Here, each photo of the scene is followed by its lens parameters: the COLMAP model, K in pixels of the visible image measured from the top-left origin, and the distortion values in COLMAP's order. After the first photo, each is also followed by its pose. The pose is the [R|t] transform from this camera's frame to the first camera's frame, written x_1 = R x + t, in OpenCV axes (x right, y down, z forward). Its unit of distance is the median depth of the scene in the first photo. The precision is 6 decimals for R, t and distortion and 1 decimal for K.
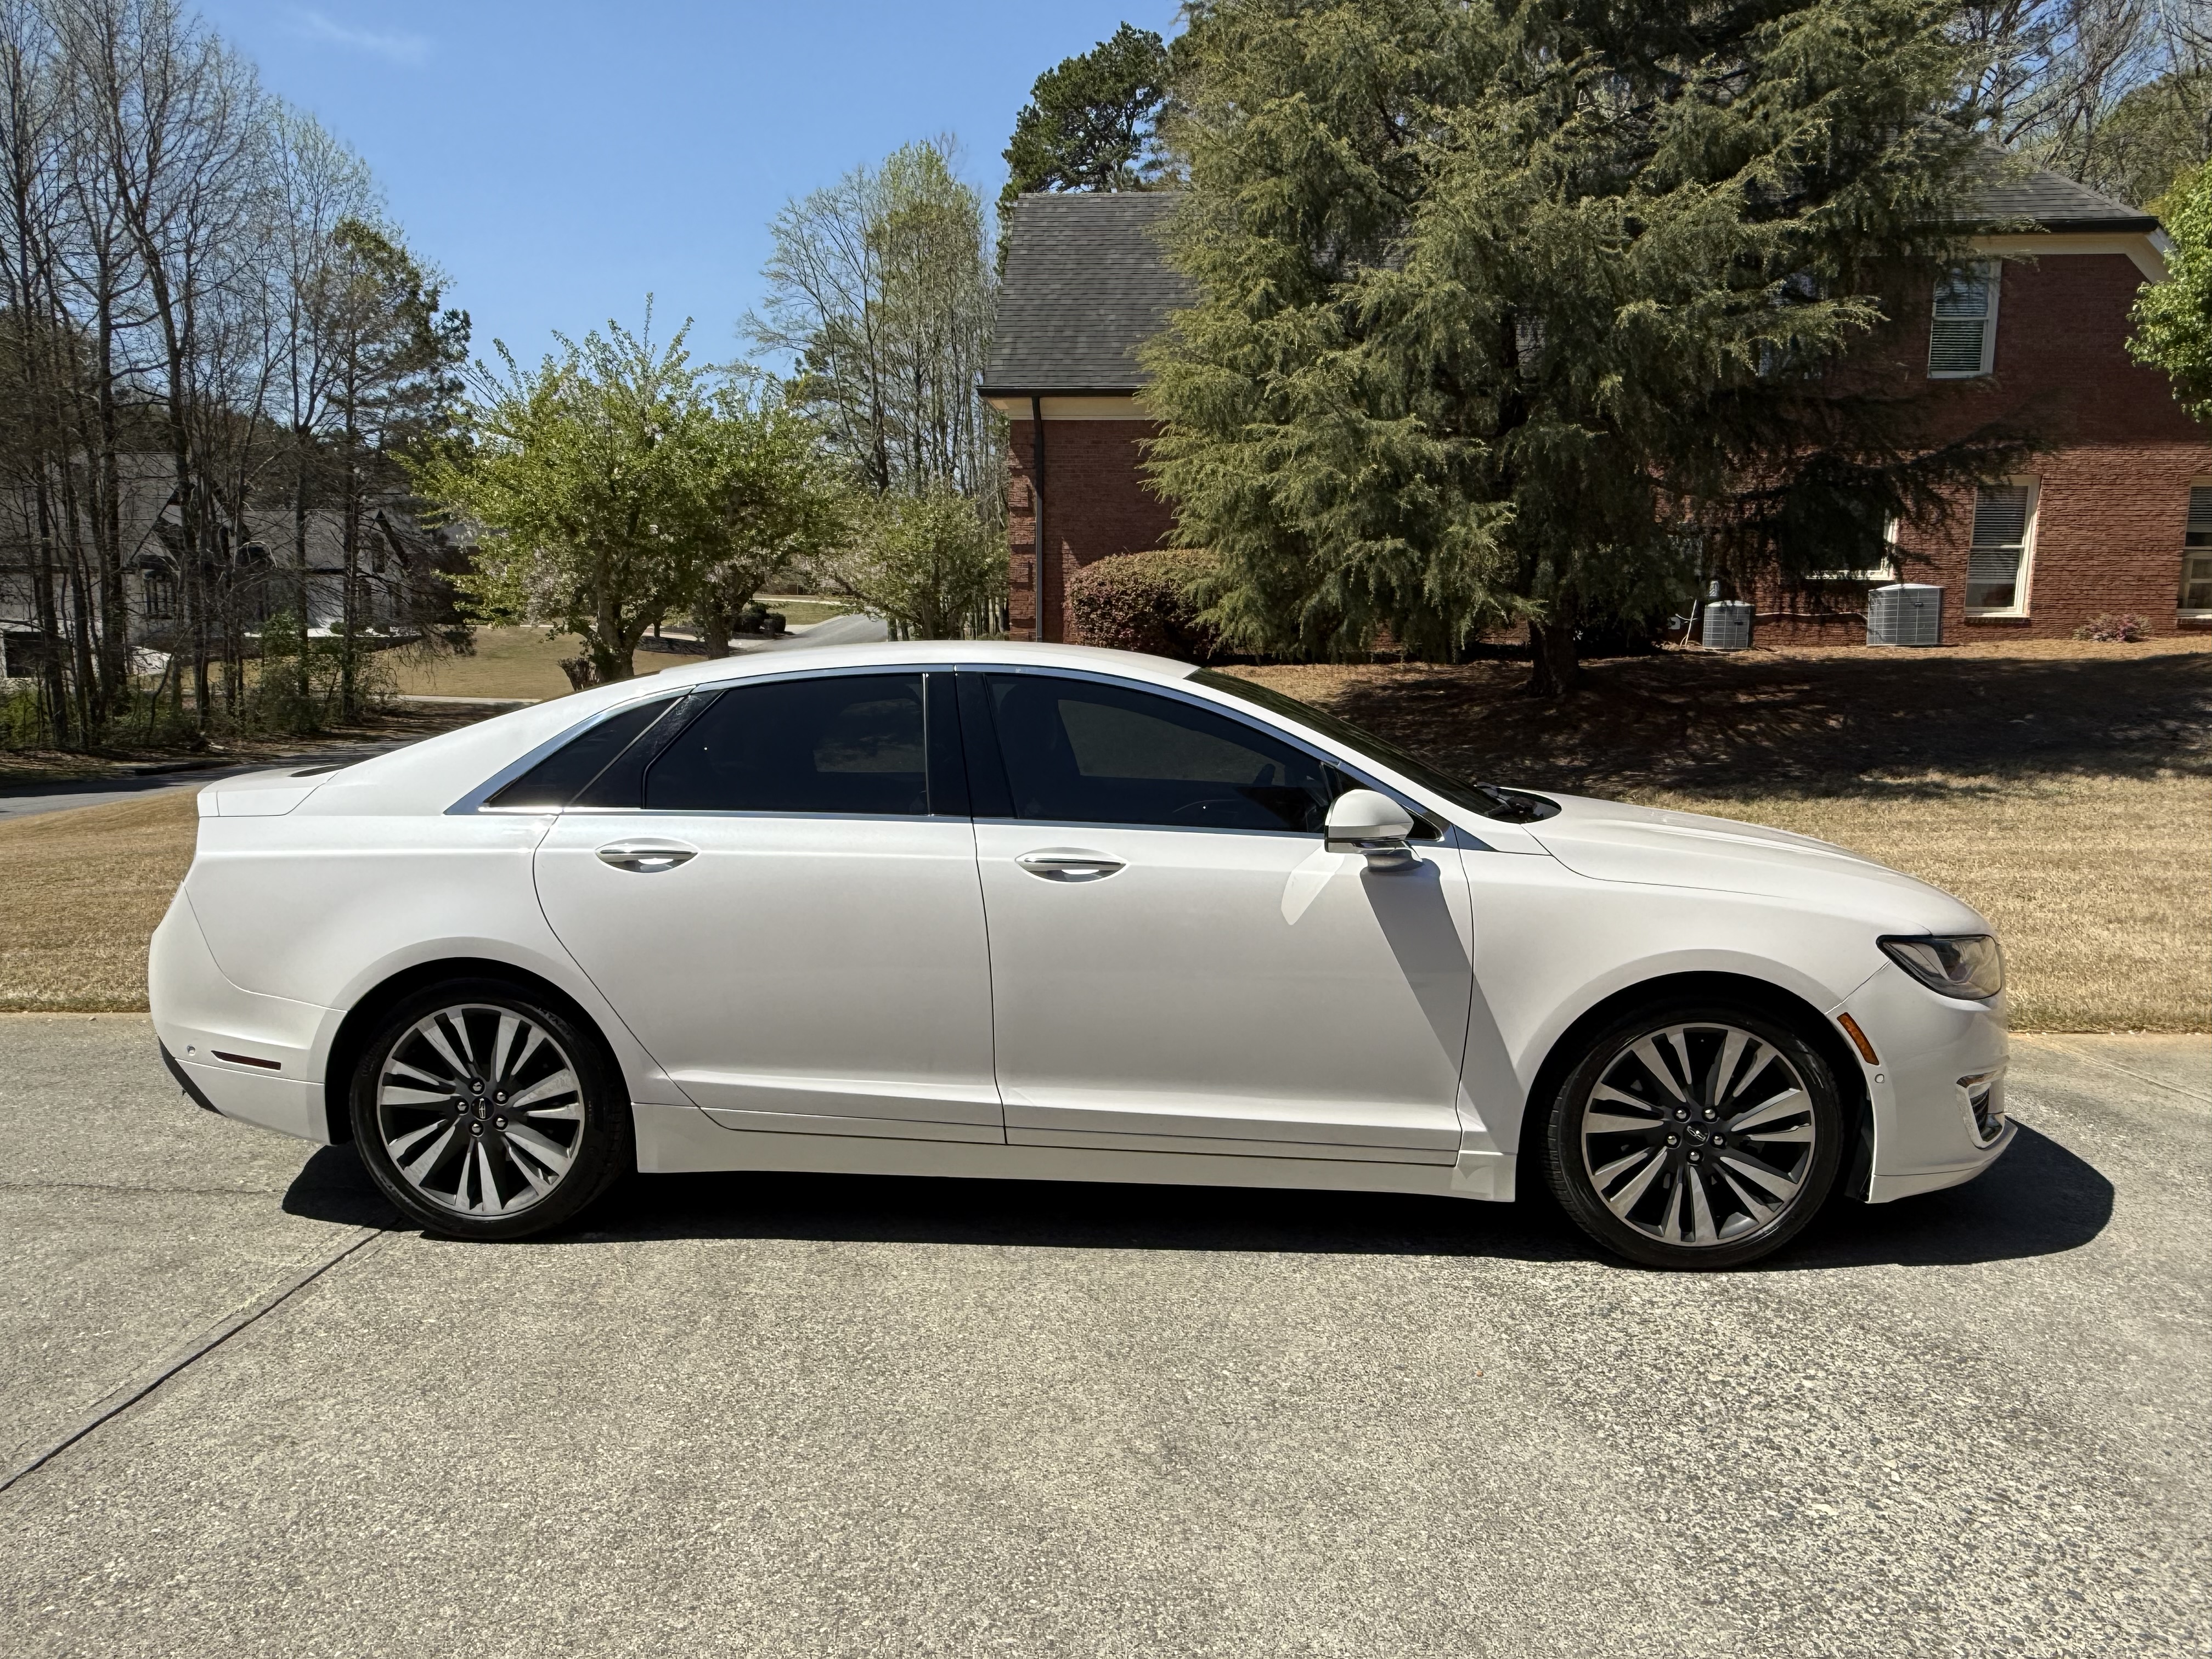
lens RADIAL K [[1487.4, 0, 1106.0], [0, 1487.4, 829.5], [0, 0, 1]] dist [-0.003154, -0.000691]
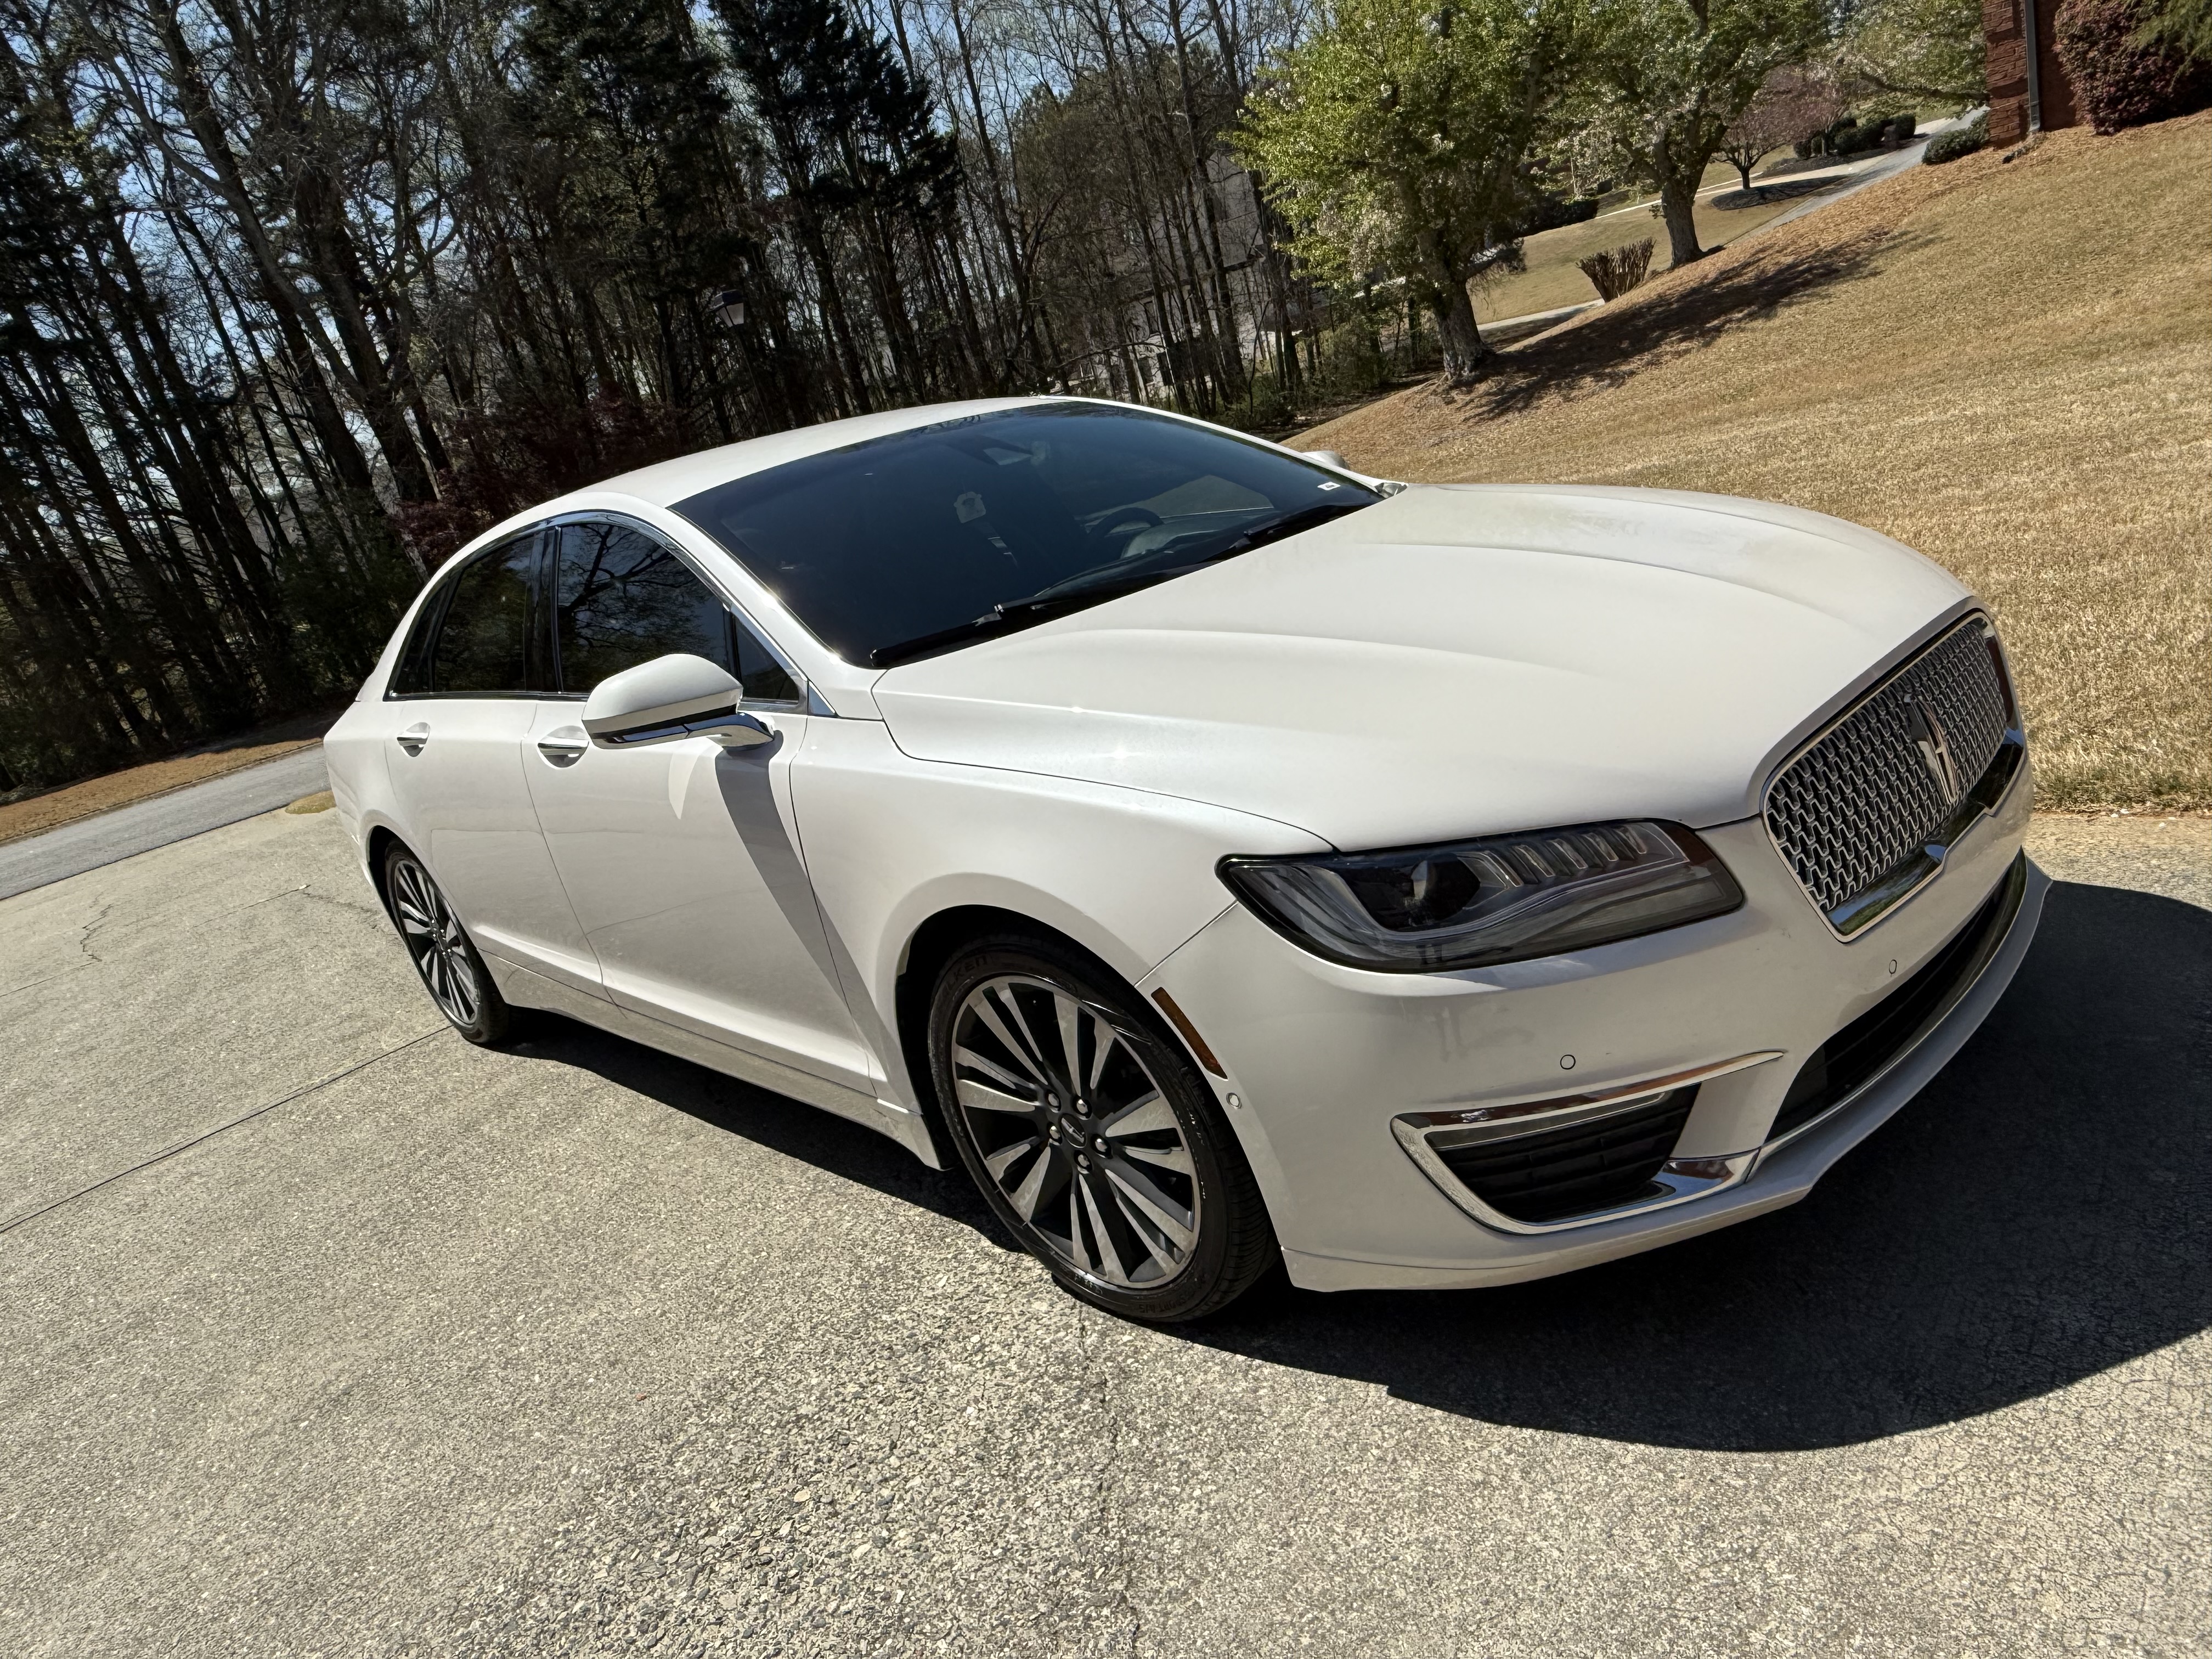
lens RADIAL K [[1483.0, 0, 1106.0], [0, 1483.0, 829.5], [0, 0, 1]] dist [0.008033, 0.007322]
pose [[0.714106, 0.022036, -0.699691, 0.867134], [0.167119, 0.965239, 0.200961, -0.058125], [0.679797, -0.260439, 0.685600, 0.583731]]
